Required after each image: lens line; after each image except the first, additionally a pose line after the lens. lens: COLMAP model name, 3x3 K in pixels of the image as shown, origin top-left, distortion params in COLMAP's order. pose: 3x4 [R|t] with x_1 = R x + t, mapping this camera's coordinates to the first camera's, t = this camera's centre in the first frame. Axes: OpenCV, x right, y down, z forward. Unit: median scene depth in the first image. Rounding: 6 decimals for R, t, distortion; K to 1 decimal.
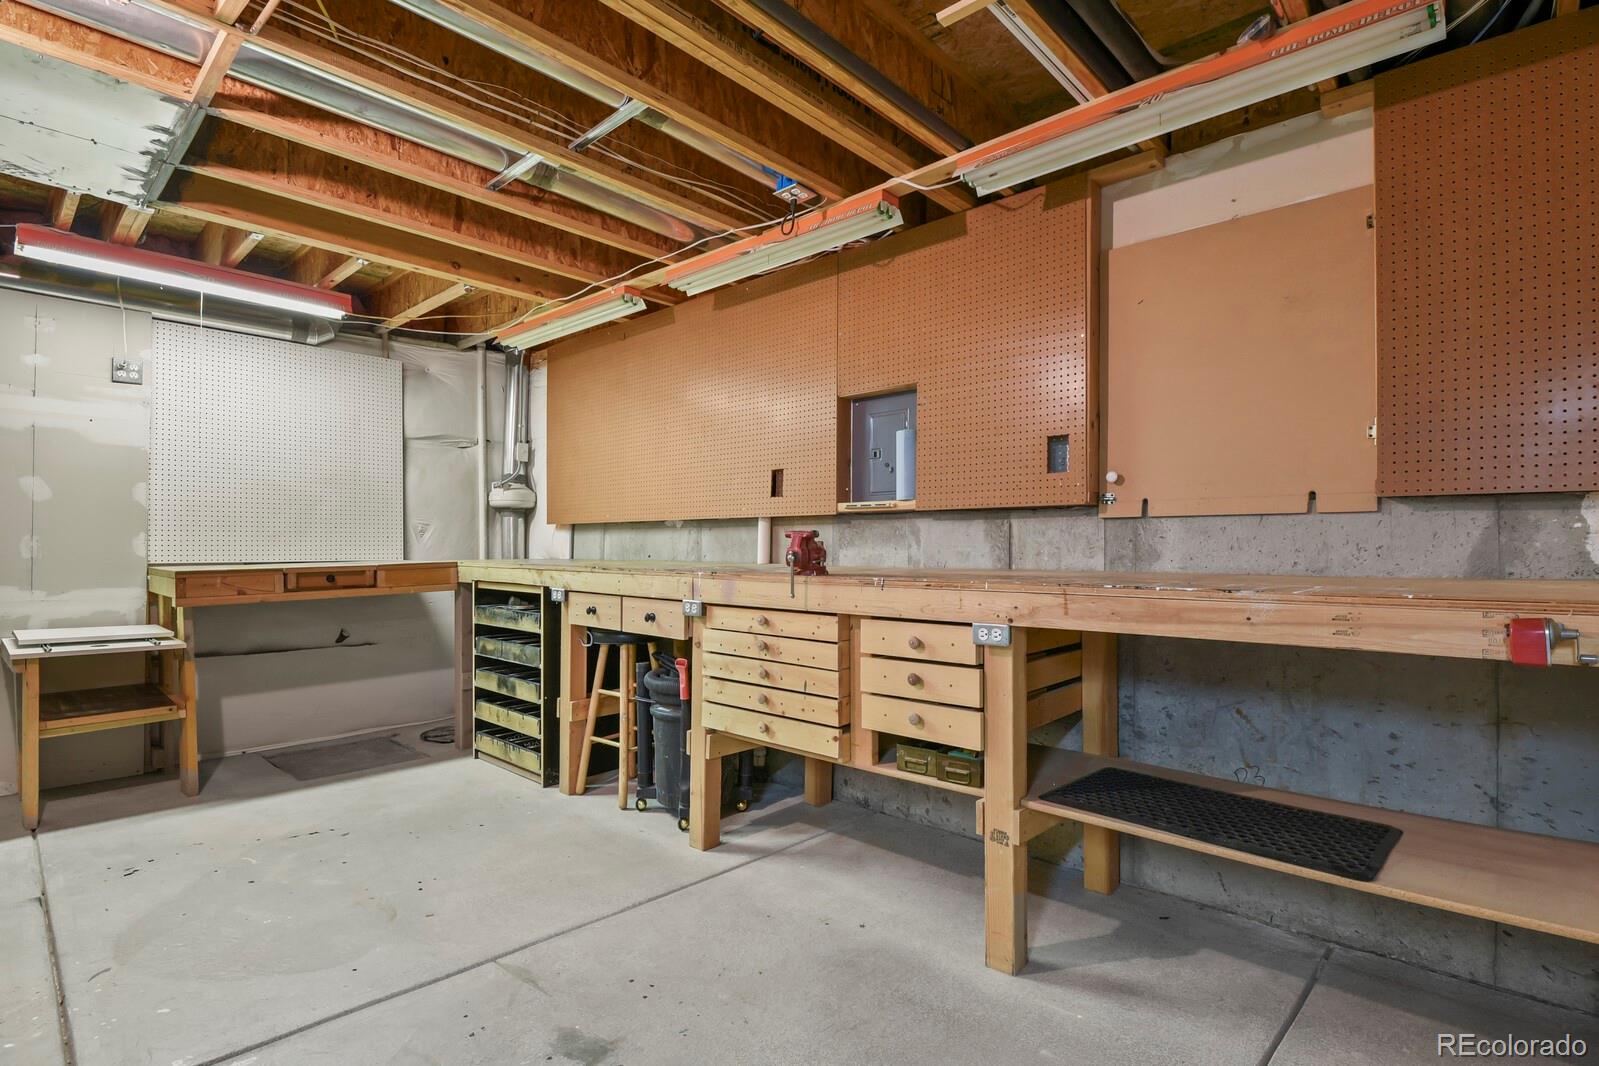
lens RADIAL K [[780.5, 0, 799.5], [0, 780.5, 539.6], [0, 0, 1]] dist [-0.012197, -0.001981]
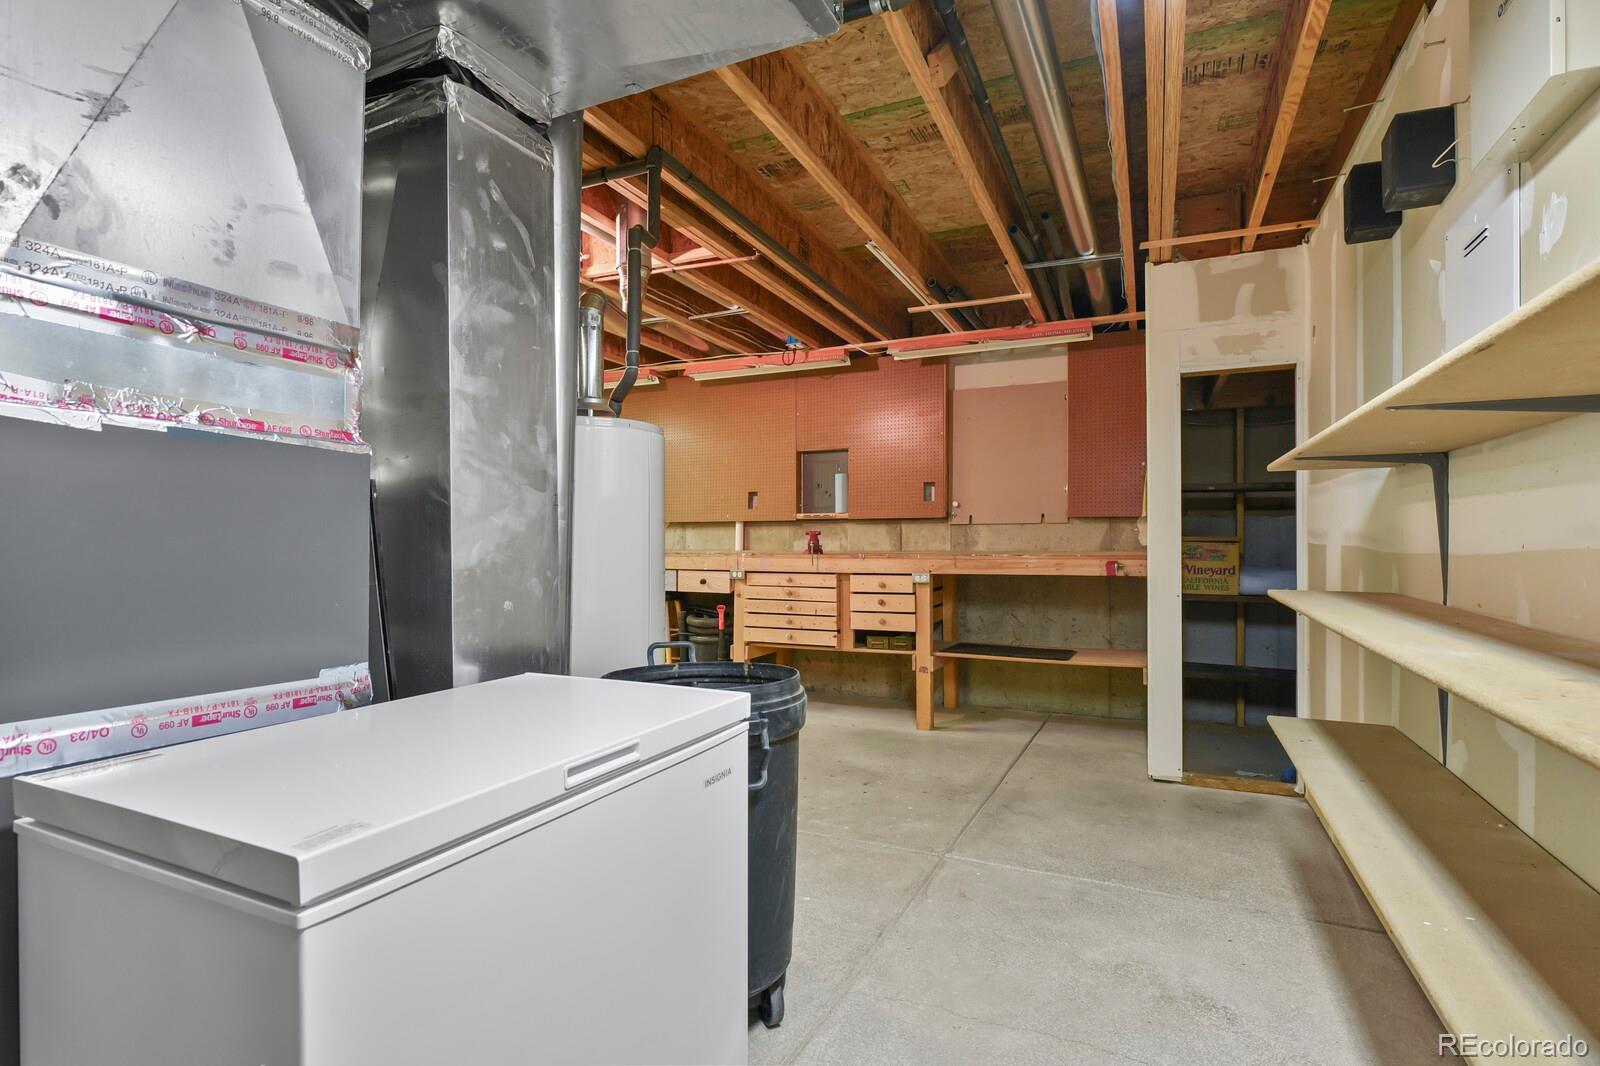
lens RADIAL K [[781.0, 0, 797.4], [0, 781.0, 537.4], [0, 0, 1]] dist [-0.012197, -0.001981]
pose [[0.950462, -0.003656, 0.310818, -0.640738], [0.001543, 0.999974, 0.007043, -0.009385], [-0.310836, -0.006215, 0.950443, -0.827571]]
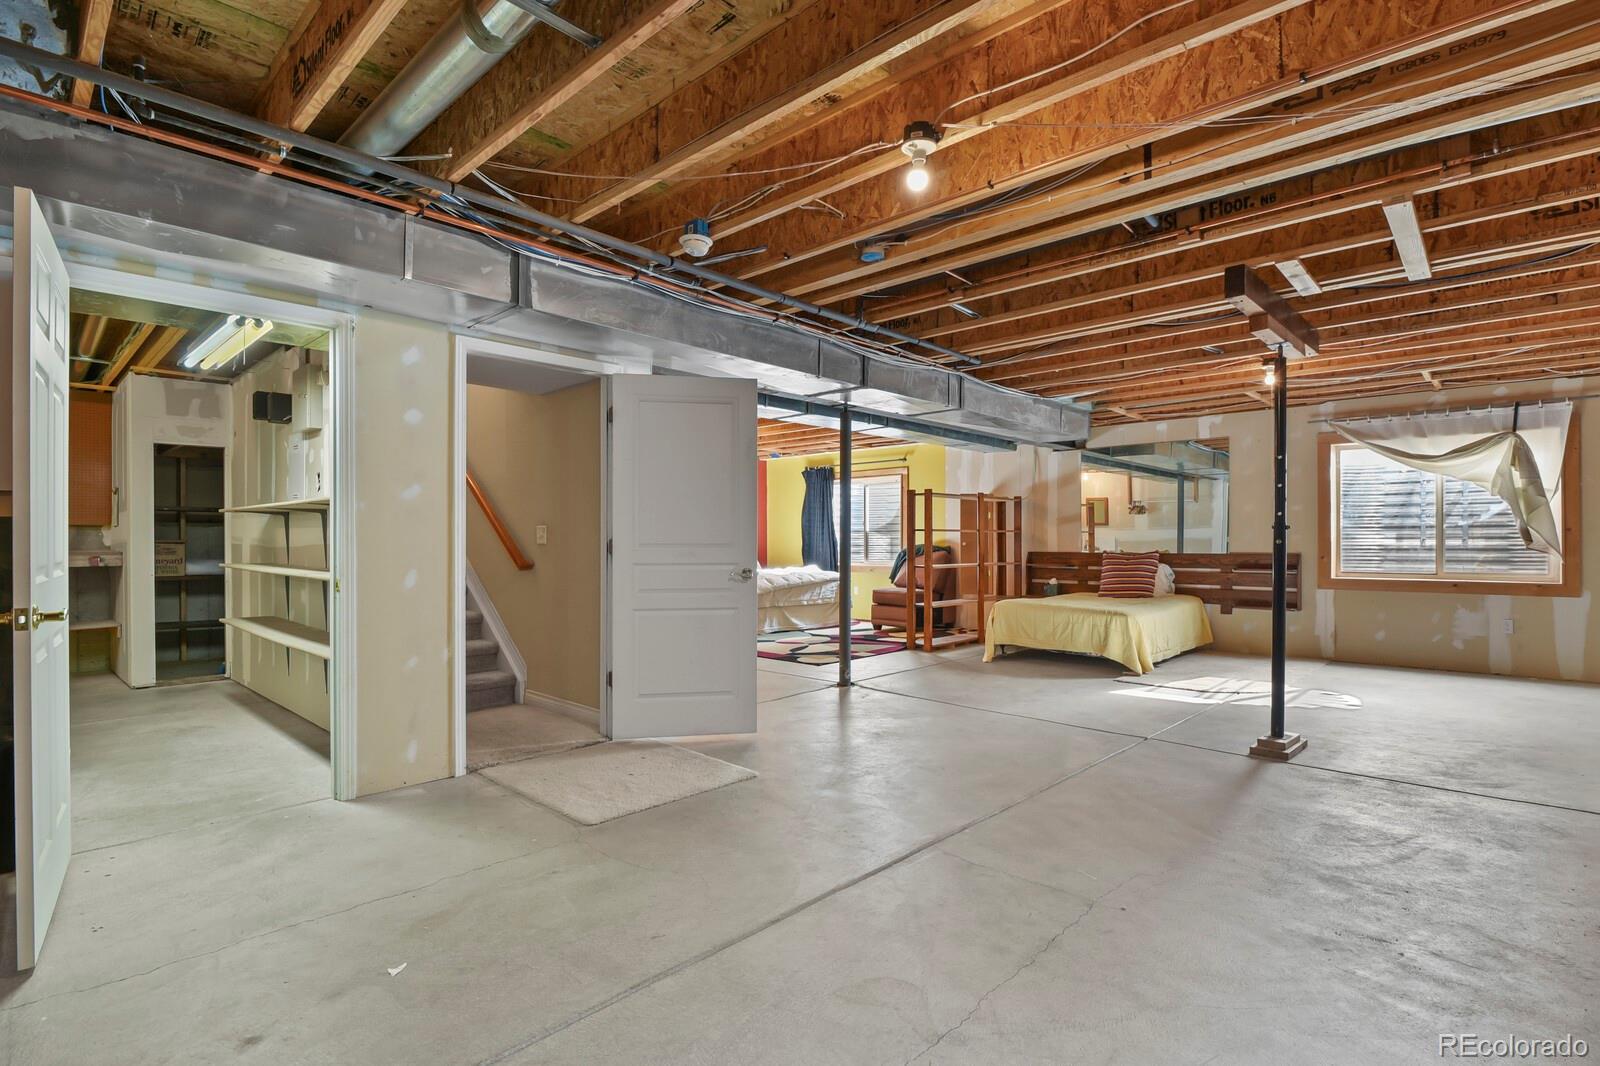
lens RADIAL K [[781.0, 0, 796.8], [0, 781.0, 537.6], [0, 0, 1]] dist [-0.012197, -0.001981]
pose [[0.017545, -0.005484, 0.999831, -1.929235], [-0.002257, 0.999982, 0.005525, -0.026192], [-0.999844, -0.002353, 0.017533, -1.748769]]
